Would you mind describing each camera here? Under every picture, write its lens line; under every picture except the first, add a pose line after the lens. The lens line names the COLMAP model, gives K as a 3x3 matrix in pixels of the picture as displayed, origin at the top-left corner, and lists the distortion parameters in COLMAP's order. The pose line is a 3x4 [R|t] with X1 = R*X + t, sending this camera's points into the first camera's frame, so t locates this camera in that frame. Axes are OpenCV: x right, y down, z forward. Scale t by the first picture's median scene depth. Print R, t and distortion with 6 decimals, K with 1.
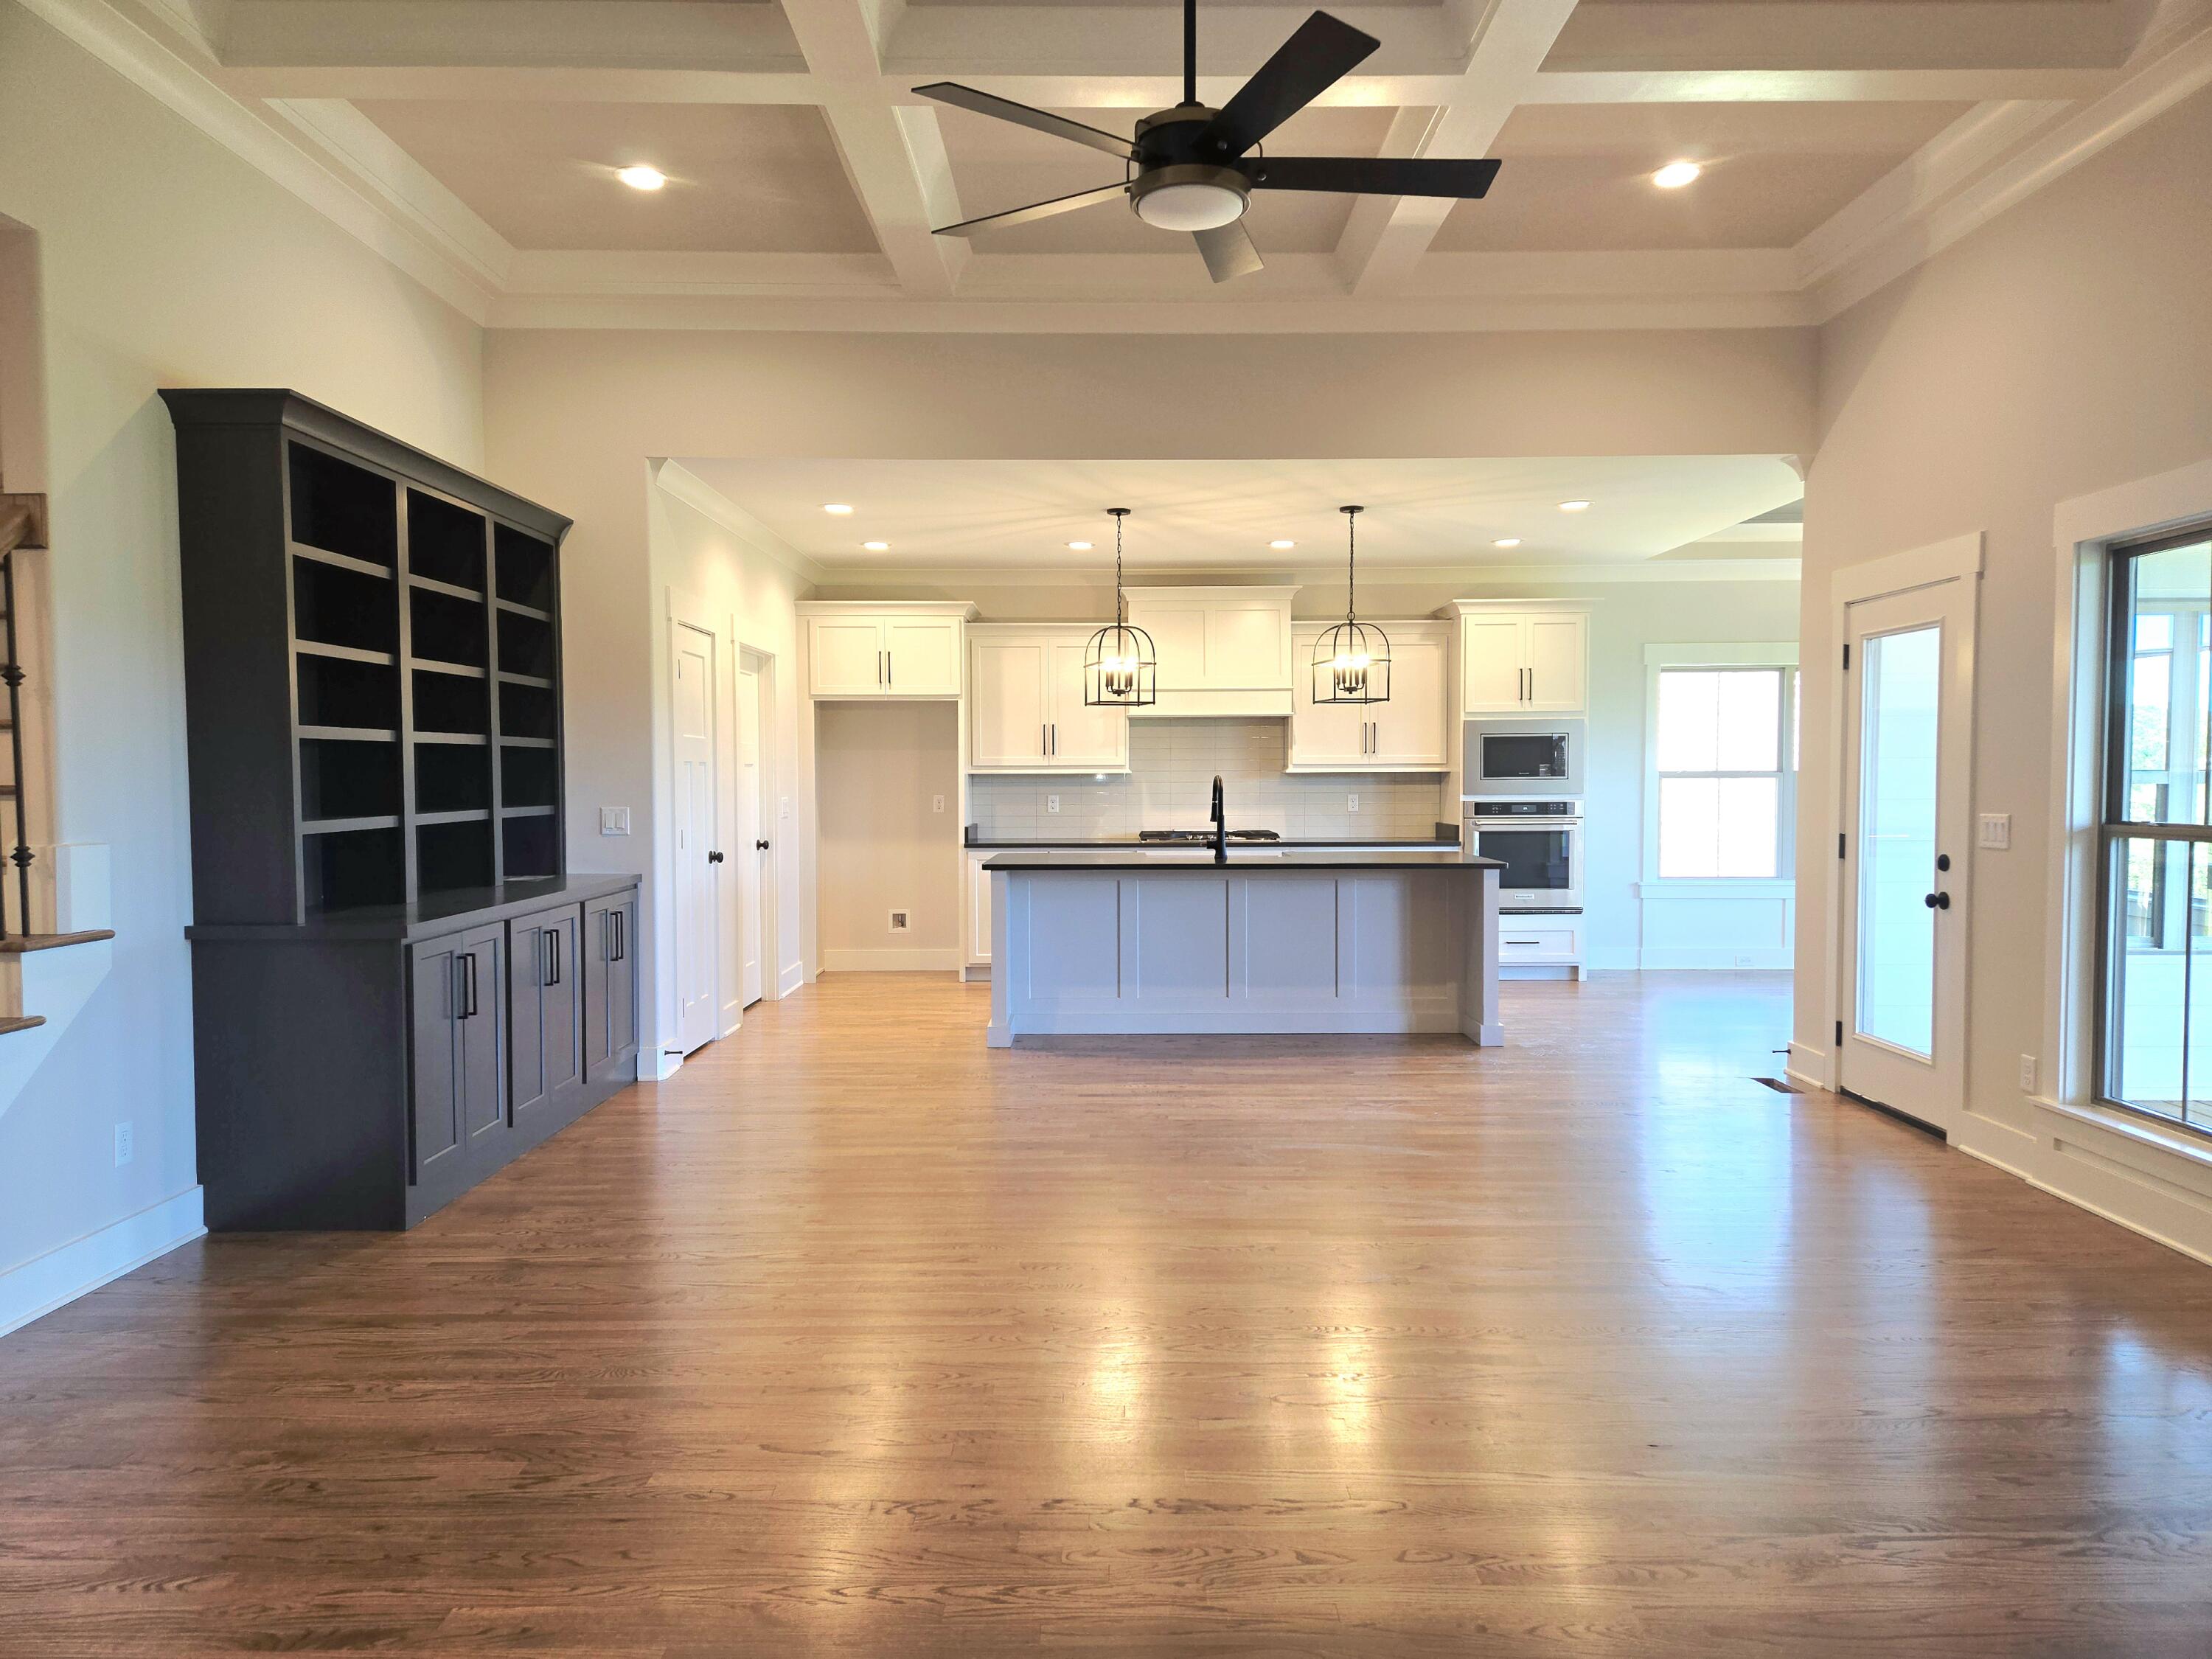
lens RADIAL K [[1449.6, 0, 1106.0], [0, 1449.6, 829.5], [0, 0, 1]] dist [0.102861, -0.103289]
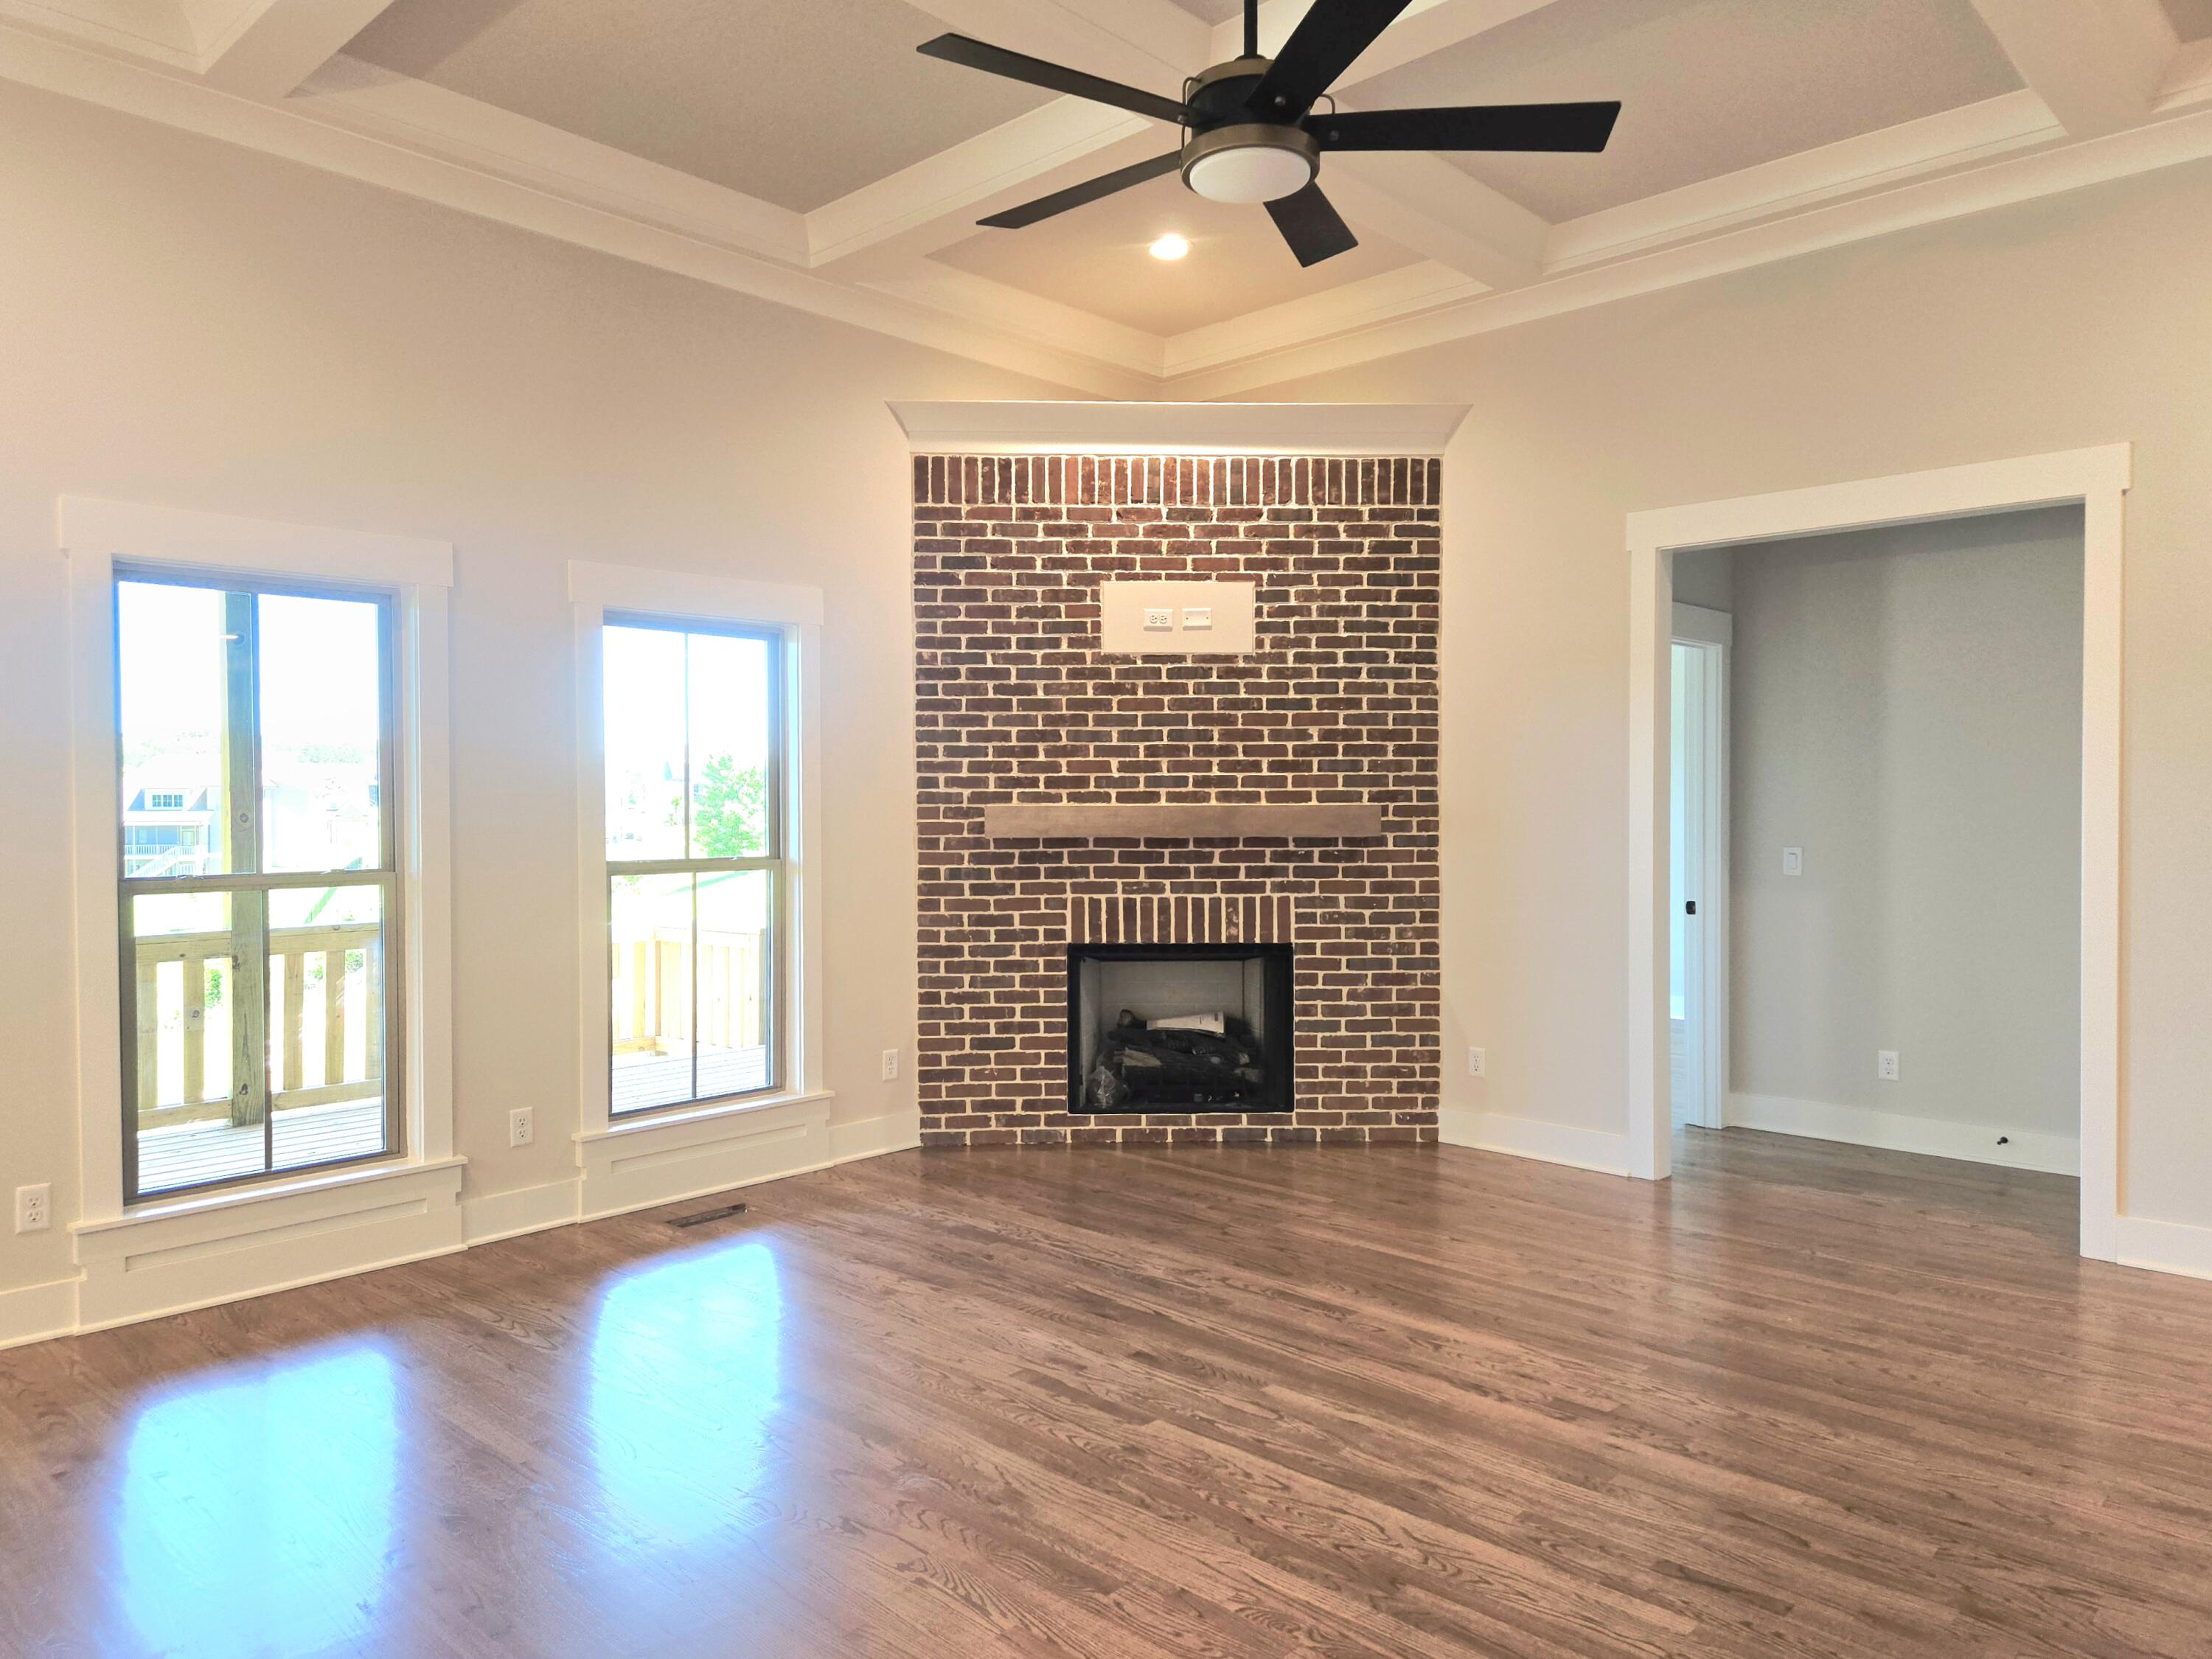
lens RADIAL K [[1491.7, 0, 1106.0], [0, 1491.7, 829.5], [0, 0, 1]] dist [0.102988, -0.085754]
pose [[-0.723167, -0.006547, 0.690643, -0.417718], [0.030575, 0.998671, 0.041482, -0.060630], [-0.689997, 0.051115, -0.722006, 1.430373]]
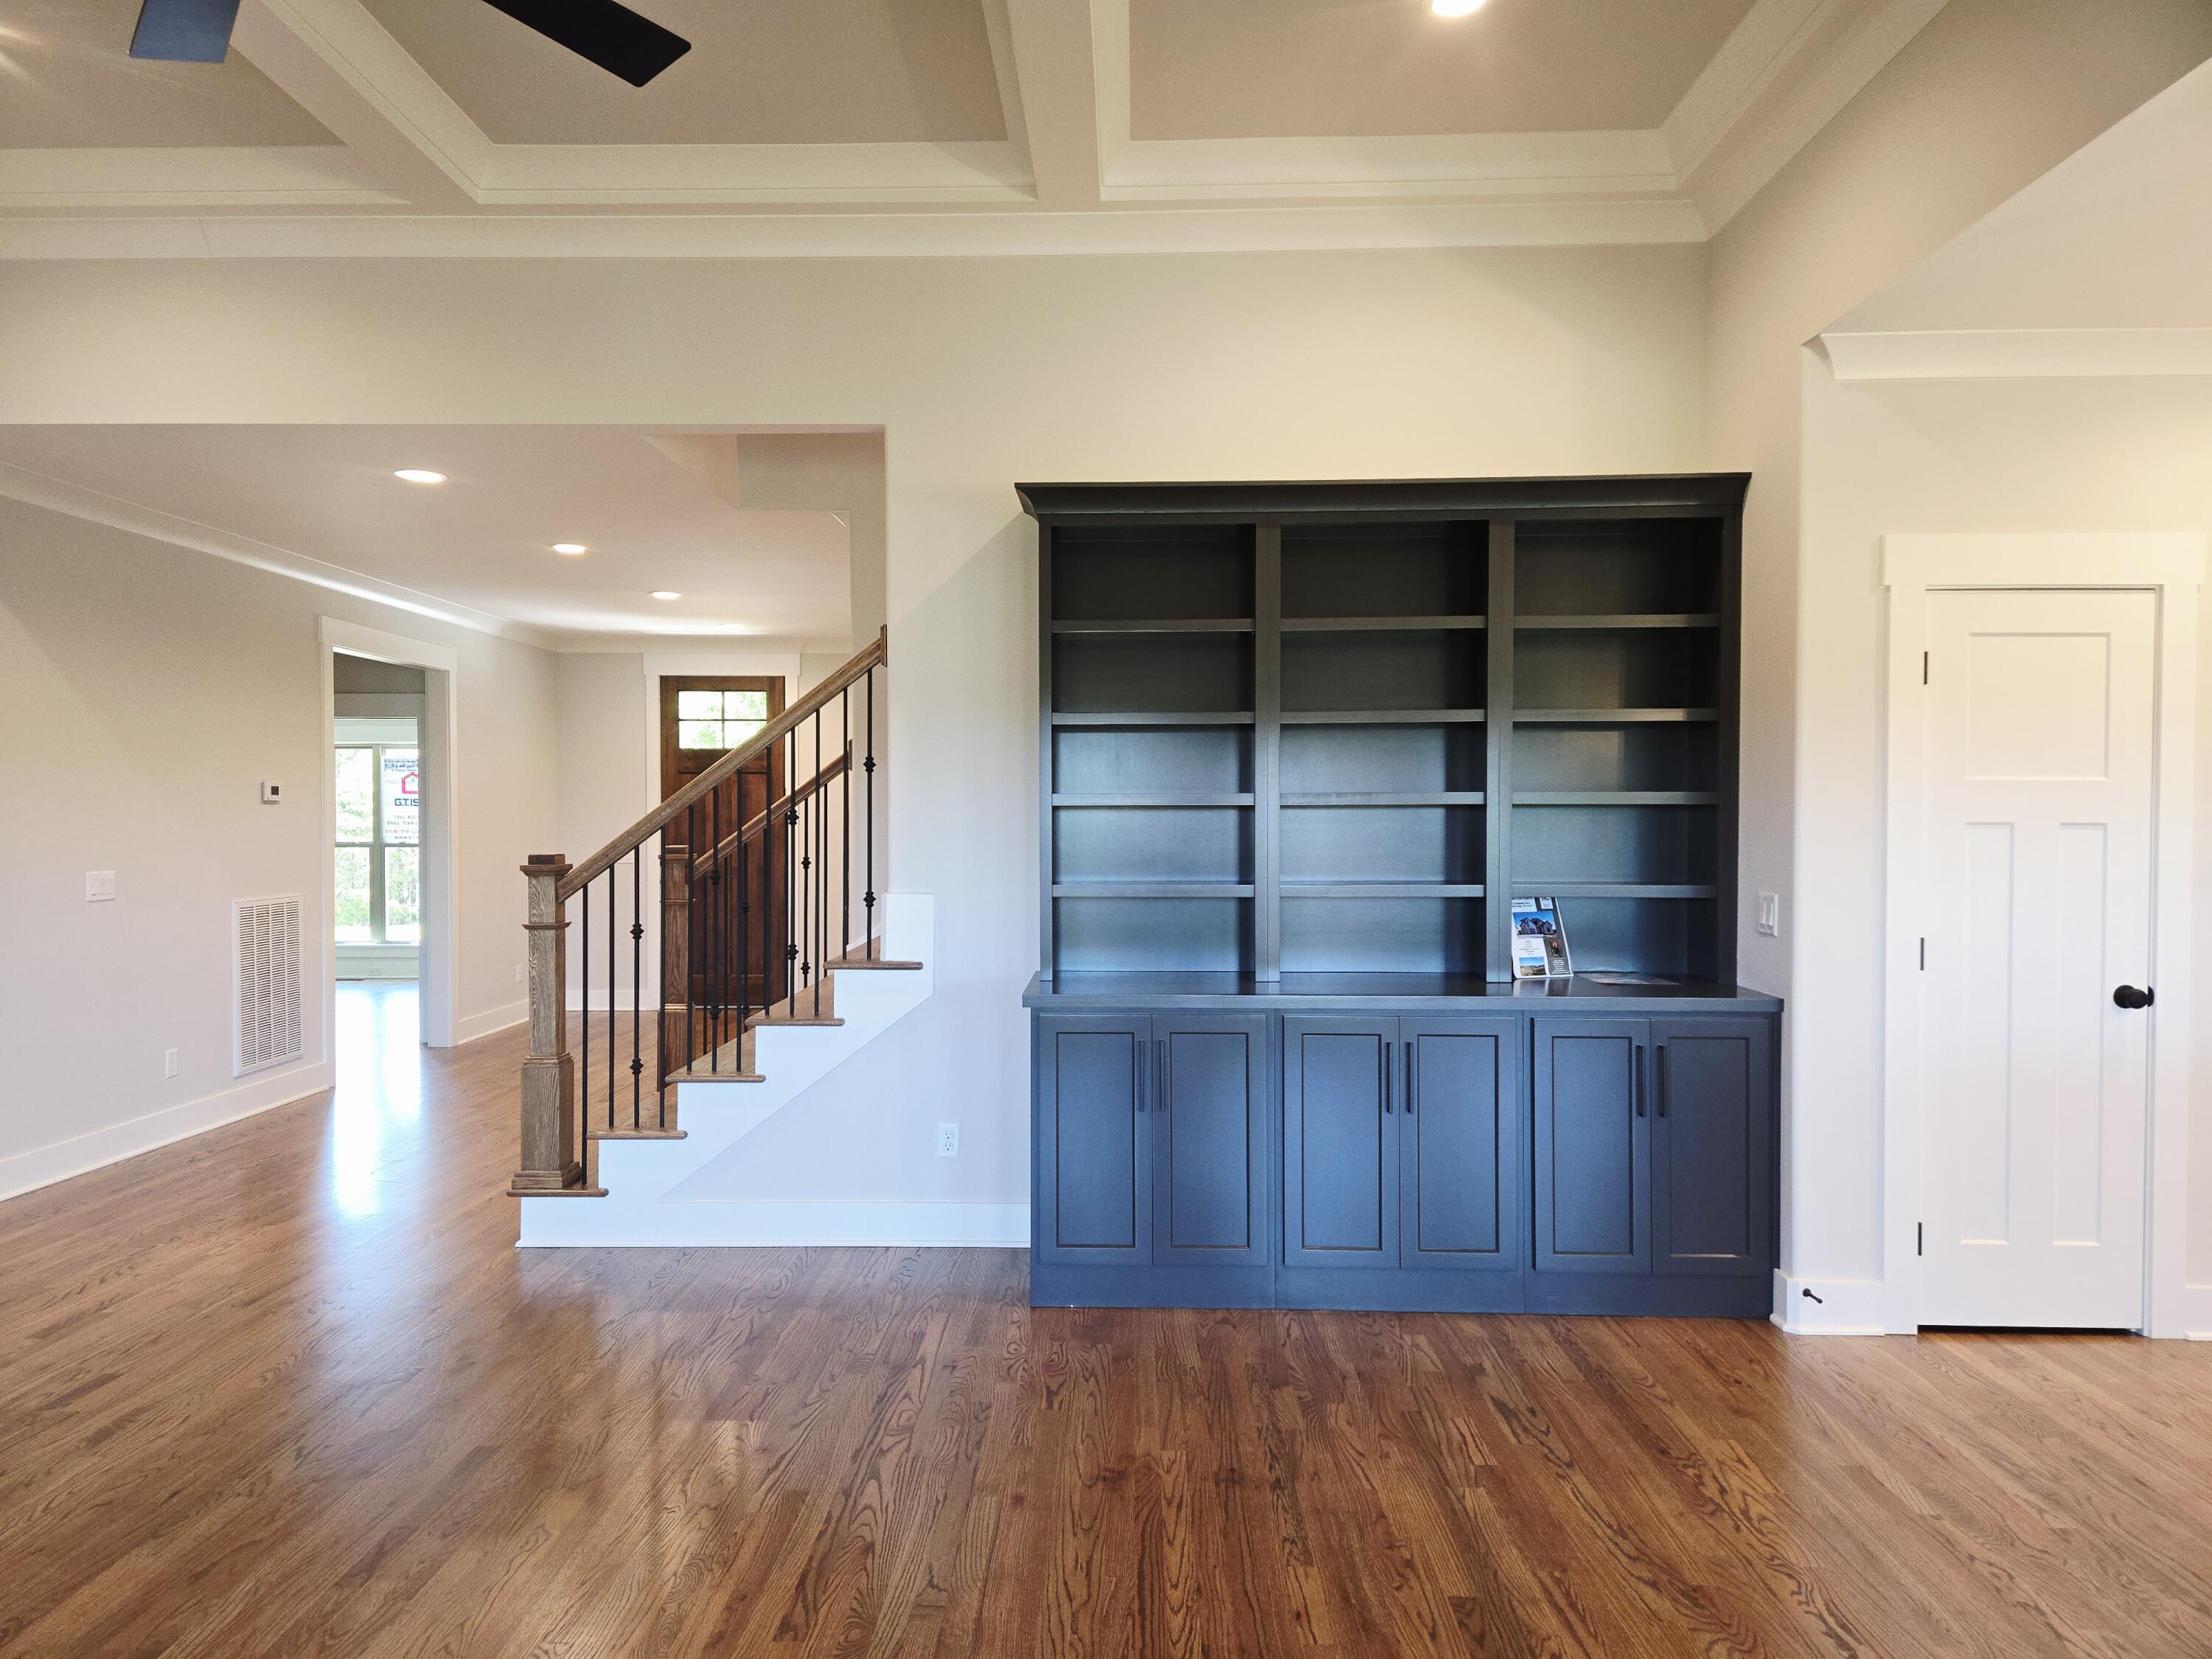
lens RADIAL K [[1464.4, 0, 1105.4], [0, 1464.4, 837.0], [0, 0, 1]] dist [0.090325, -0.088254]
pose [[-0.018170, 0.016108, -0.999705, 0.536411], [-0.040812, 0.999025, 0.016838, -0.062588], [0.999002, 0.041106, -0.017495, 1.130106]]
